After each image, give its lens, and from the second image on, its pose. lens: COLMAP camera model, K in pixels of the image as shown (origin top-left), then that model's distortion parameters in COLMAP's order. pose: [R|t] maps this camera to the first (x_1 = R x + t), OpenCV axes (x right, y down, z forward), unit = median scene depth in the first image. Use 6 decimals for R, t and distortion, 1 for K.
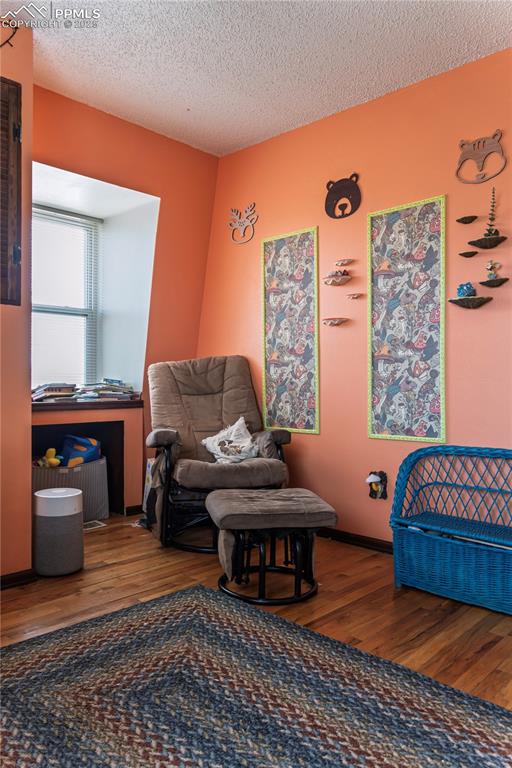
lens RADIAL K [[575.2, 0, 256.0], [0, 575.2, 384.0], [0, 0, 1]] dist [-0.011157, -0.006669]
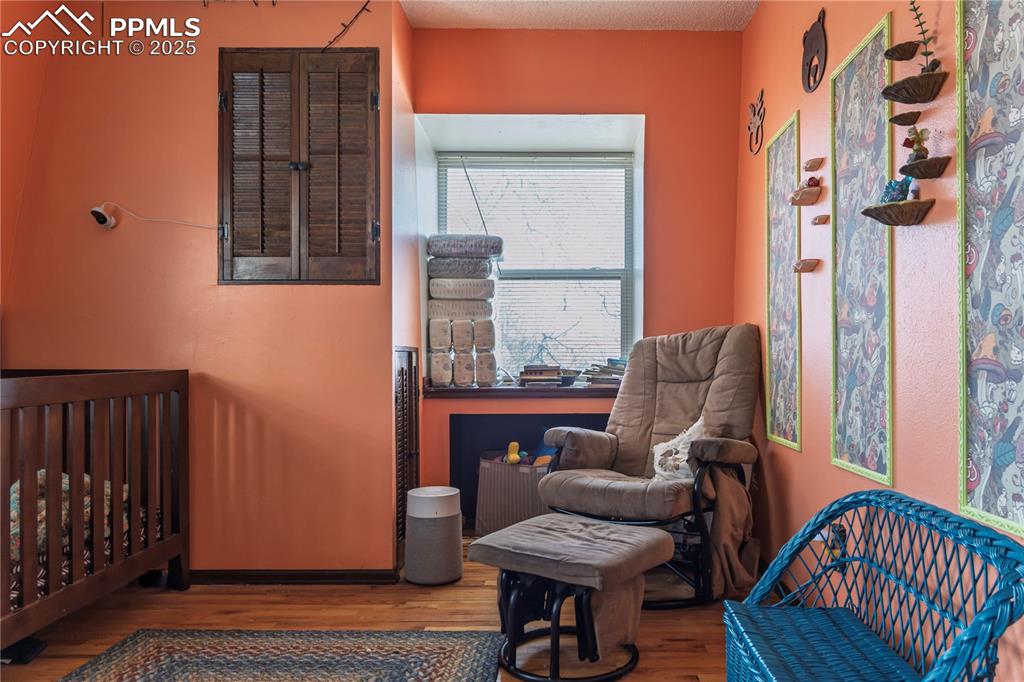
lens RADIAL K [[766.9, 0, 512.0], [0, 766.9, 341.0], [0, 0, 1]] dist [-0.011157, -0.006669]
pose [[0.699954, -0.019173, -0.713931, 0.498969], [0.003514, 0.999720, -0.023402, -0.012091], [0.714179, 0.013871, 0.699825, 0.228444]]
